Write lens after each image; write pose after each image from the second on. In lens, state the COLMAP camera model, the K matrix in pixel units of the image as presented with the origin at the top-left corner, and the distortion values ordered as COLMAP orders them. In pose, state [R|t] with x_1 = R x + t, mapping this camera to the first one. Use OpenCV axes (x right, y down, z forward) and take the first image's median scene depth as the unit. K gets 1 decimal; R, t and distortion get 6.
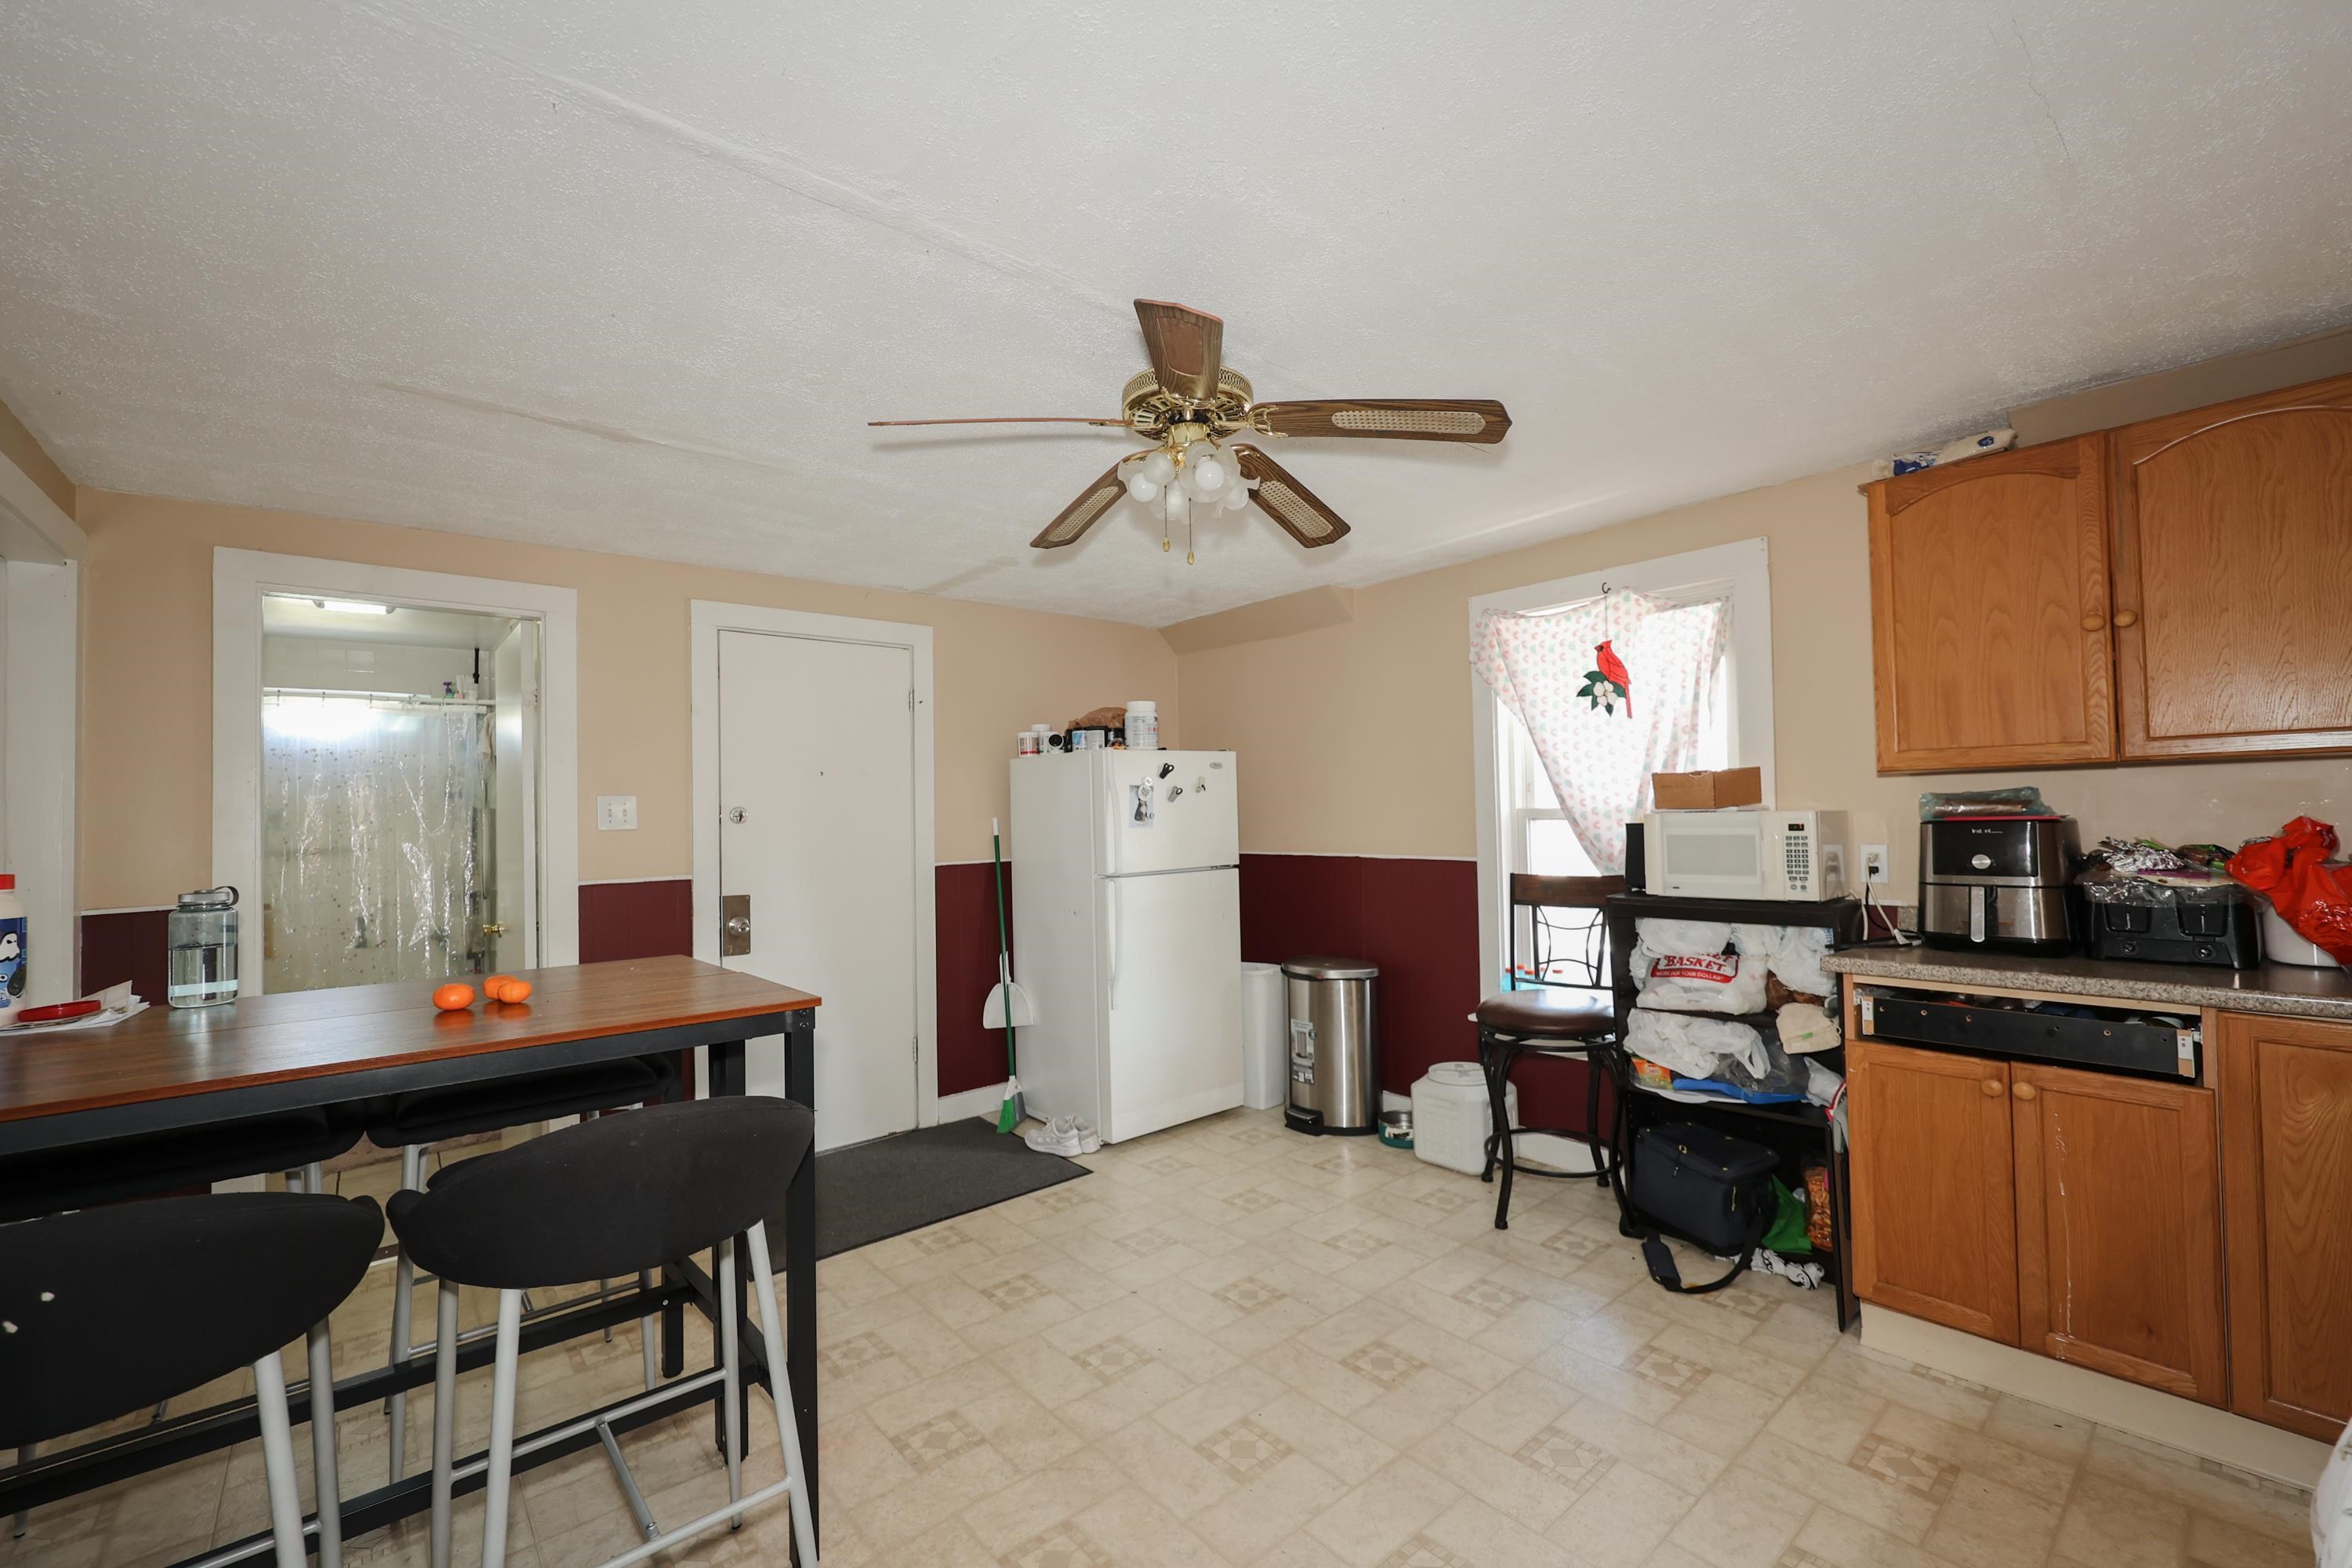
lens RADIAL K [[957.0, 0, 1181.1], [0, 957.0, 795.5], [0, 0, 1]] dist [-0.001451, -0.000304]
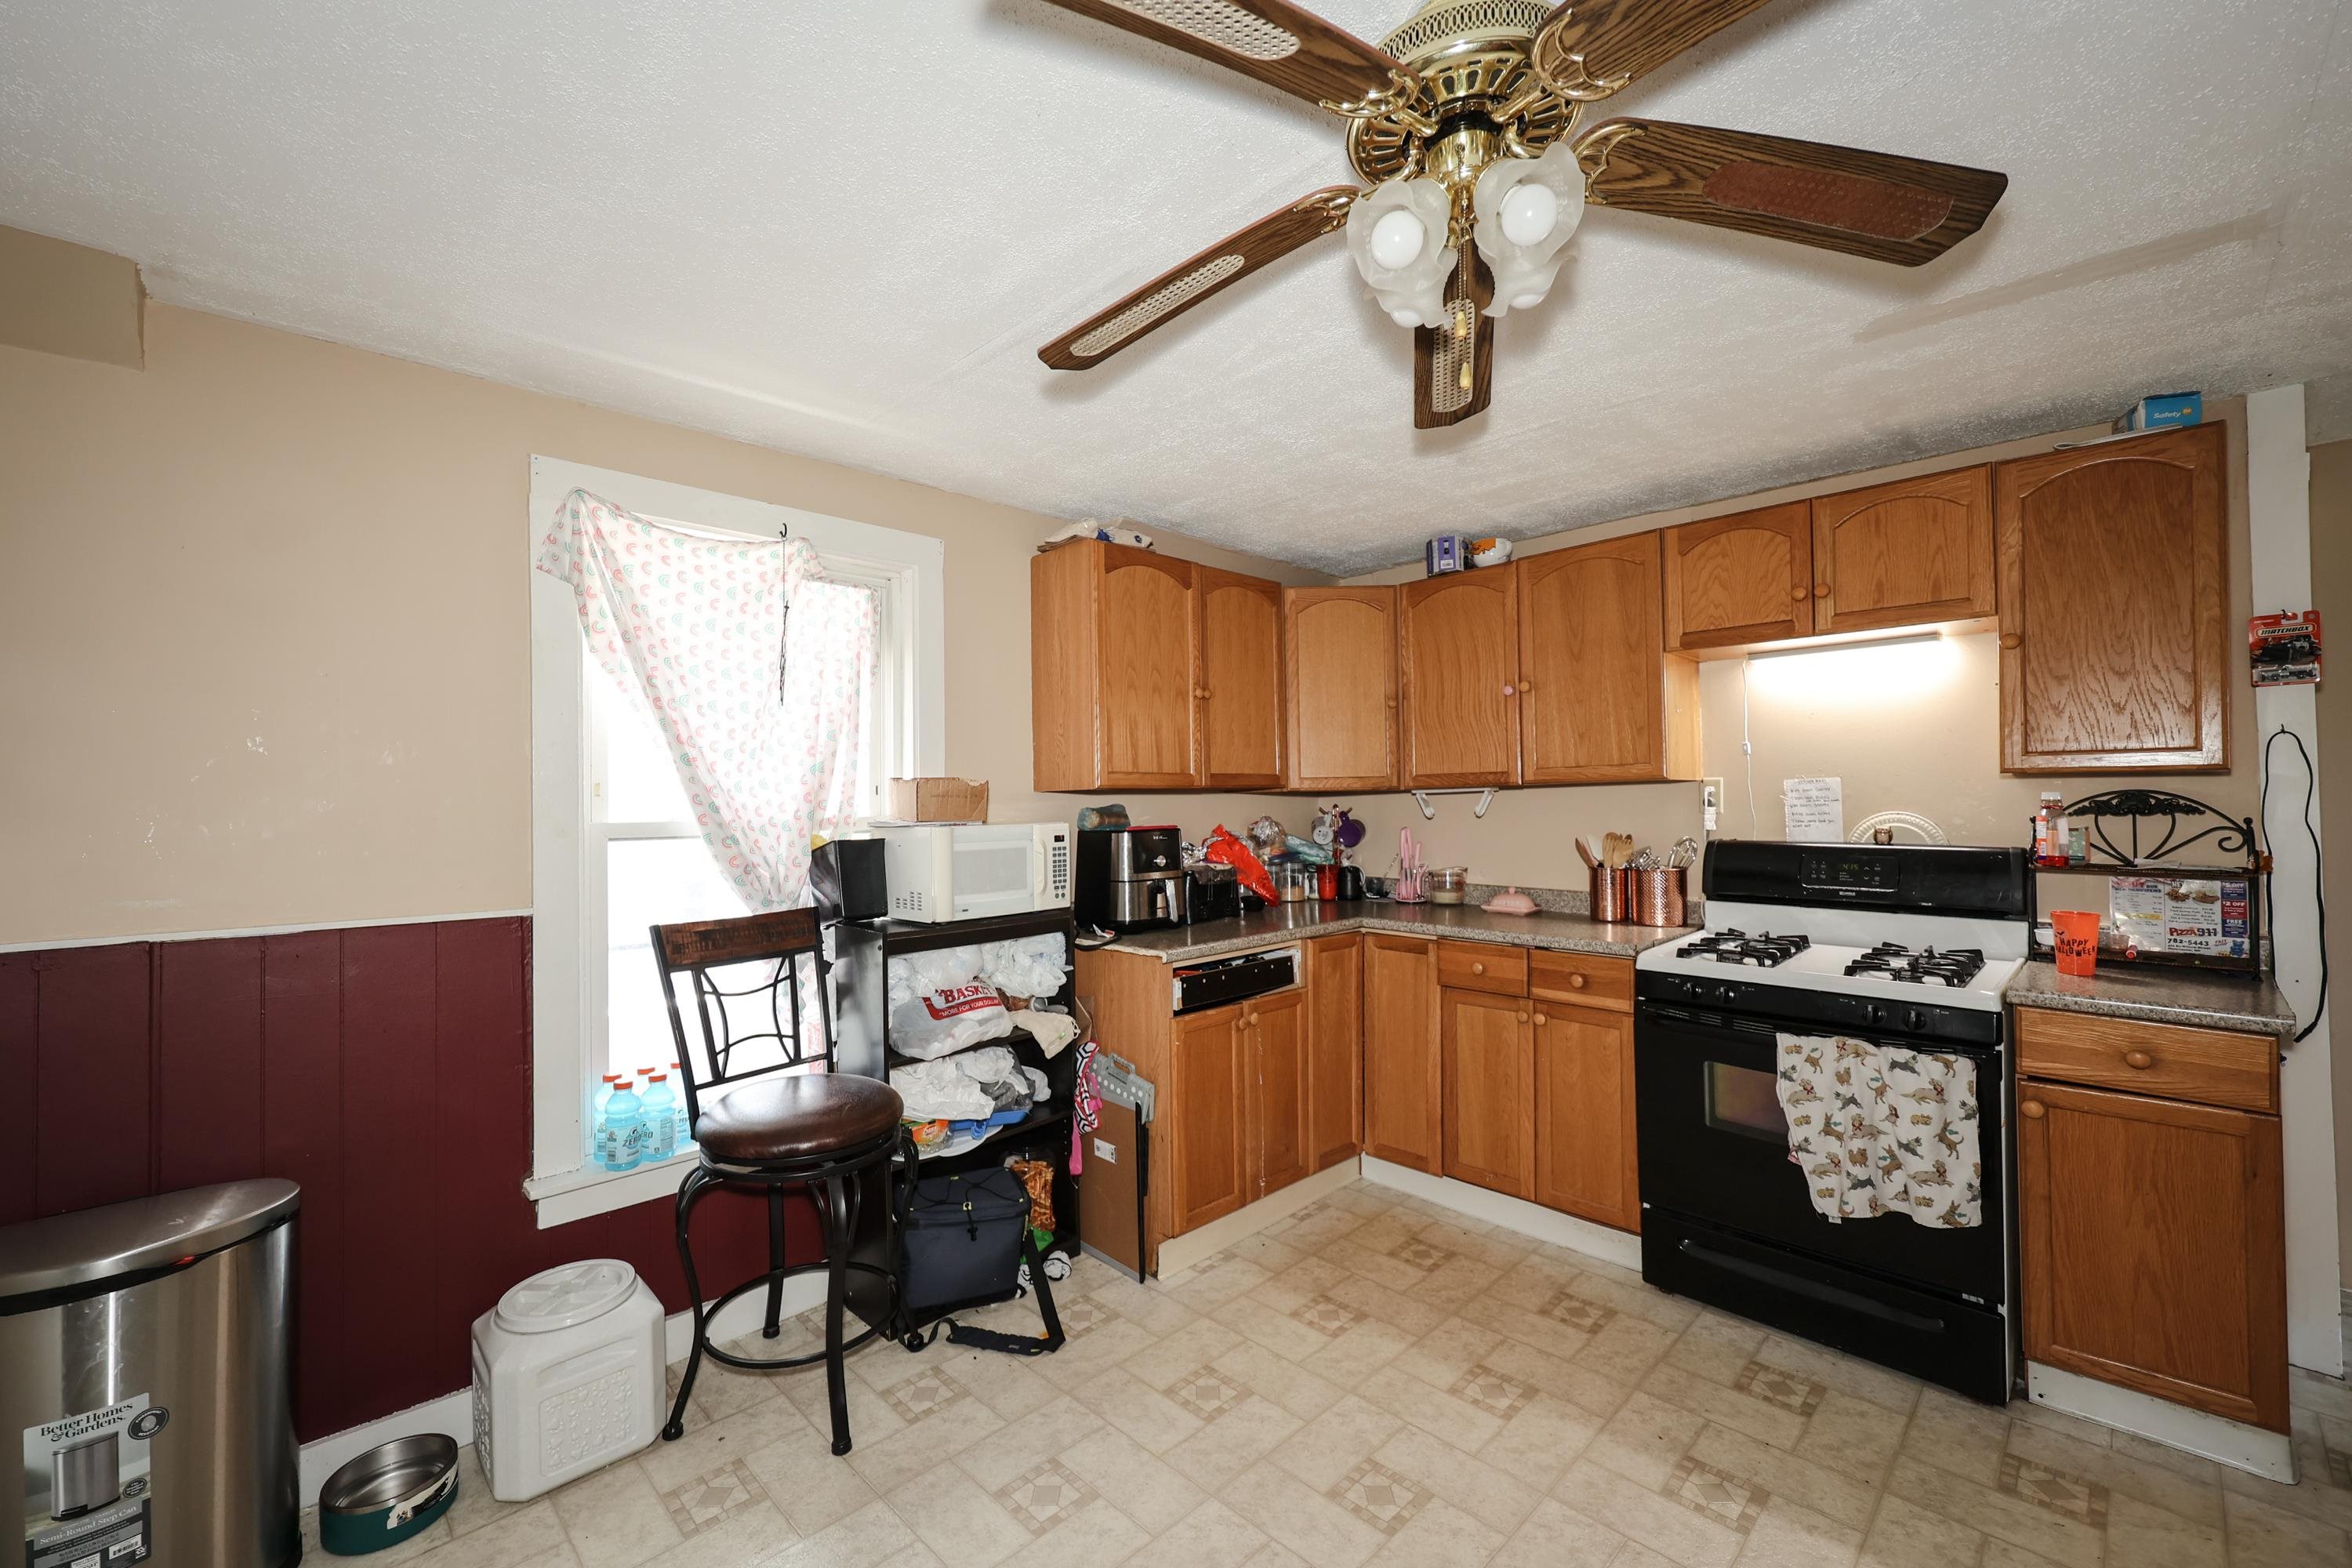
lens RADIAL K [[959.6, 0, 1186.6], [0, 959.6, 786.8], [0, 0, 1]] dist [0.000181, -0.000163]
pose [[-0.071968, 0.033648, 0.996839, -0.384236], [-0.009081, 0.999367, -0.034389, 0.010618], [-0.997366, -0.011527, -0.071617, 0.856281]]
